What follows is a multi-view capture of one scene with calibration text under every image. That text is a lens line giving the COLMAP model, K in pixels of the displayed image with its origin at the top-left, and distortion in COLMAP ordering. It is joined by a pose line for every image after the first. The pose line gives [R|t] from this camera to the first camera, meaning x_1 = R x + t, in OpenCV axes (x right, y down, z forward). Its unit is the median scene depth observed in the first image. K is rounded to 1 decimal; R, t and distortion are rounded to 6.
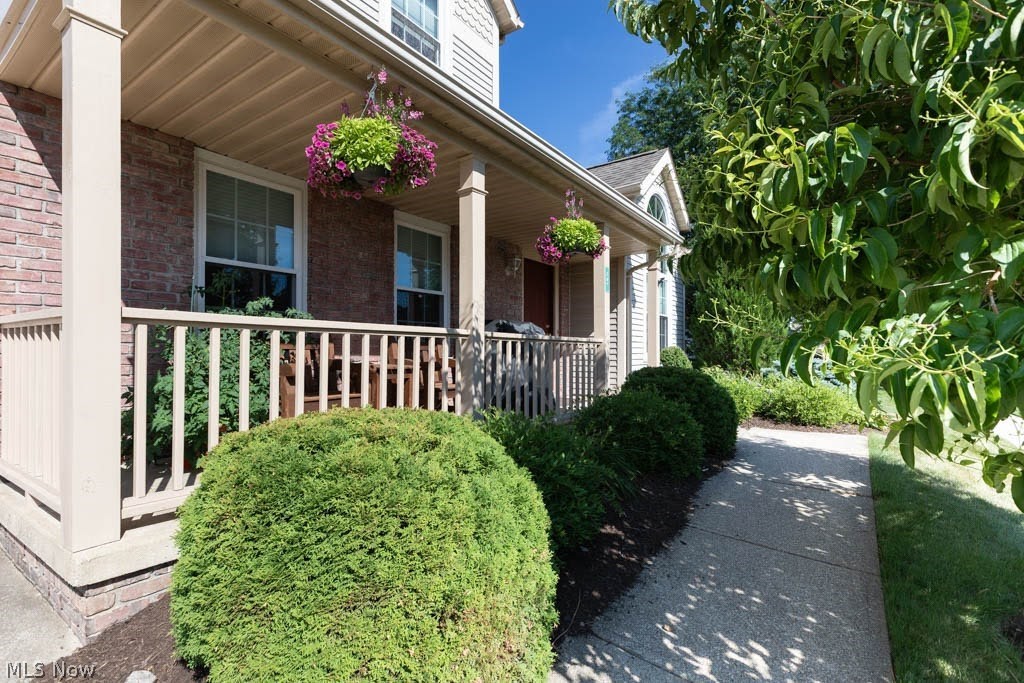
lens RADIAL K [[456.3, 0, 513.8], [0, 456.3, 338.3], [0, 0, 1]] dist [0.004355, -0.003781]
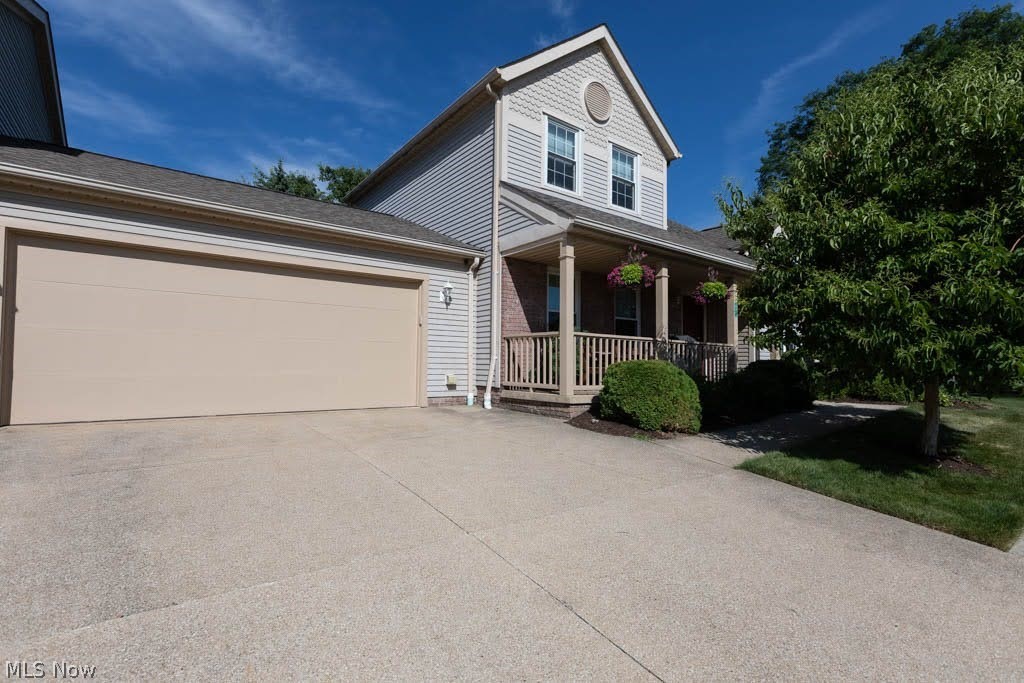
lens RADIAL K [[456.3, 0, 508.5], [0, 456.3, 335.8], [0, 0, 1]] dist [0.004355, -0.003781]
pose [[0.948471, -0.002661, -0.316853, -0.082627], [-0.008022, 0.999443, -0.032408, 0.040412], [0.316763, 0.033280, 0.947921, -1.167967]]
